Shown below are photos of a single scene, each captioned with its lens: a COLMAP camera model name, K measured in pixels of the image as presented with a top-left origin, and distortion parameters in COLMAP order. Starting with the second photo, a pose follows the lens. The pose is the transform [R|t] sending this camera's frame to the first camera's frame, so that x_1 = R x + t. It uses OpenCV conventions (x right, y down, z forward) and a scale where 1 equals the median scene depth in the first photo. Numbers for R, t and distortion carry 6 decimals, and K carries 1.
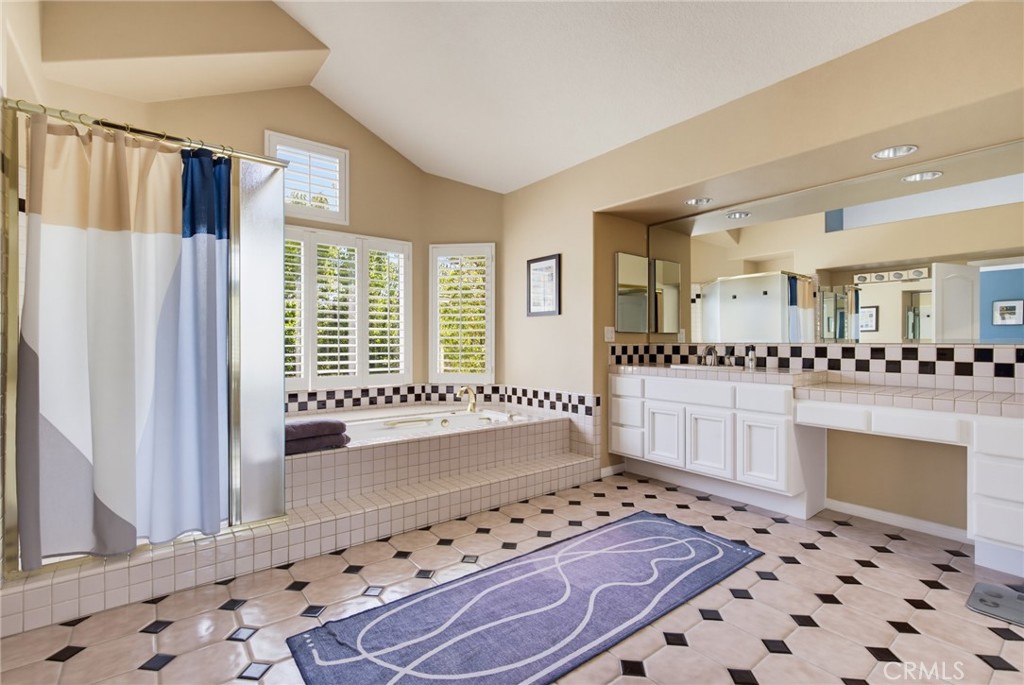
lens RADIAL K [[468.8, 0, 512.0], [0, 468.8, 342.5], [0, 0, 1]] dist [0.000124, 0.000058]
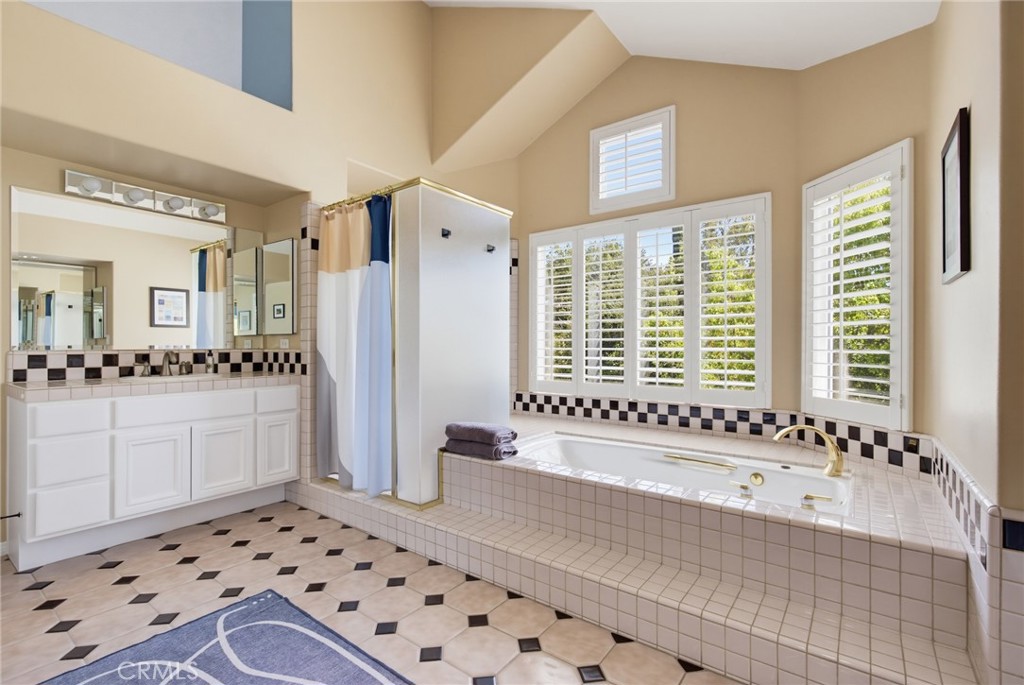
lens RADIAL K [[468.8, 0, 512.0], [0, 468.8, 342.5], [0, 0, 1]] dist [0.000124, 0.000058]
pose [[0.262975, -0.002740, -0.964799, 0.496051], [-0.002100, 0.999992, -0.003413, -0.002067], [0.964800, 0.002924, 0.262968, 0.742936]]
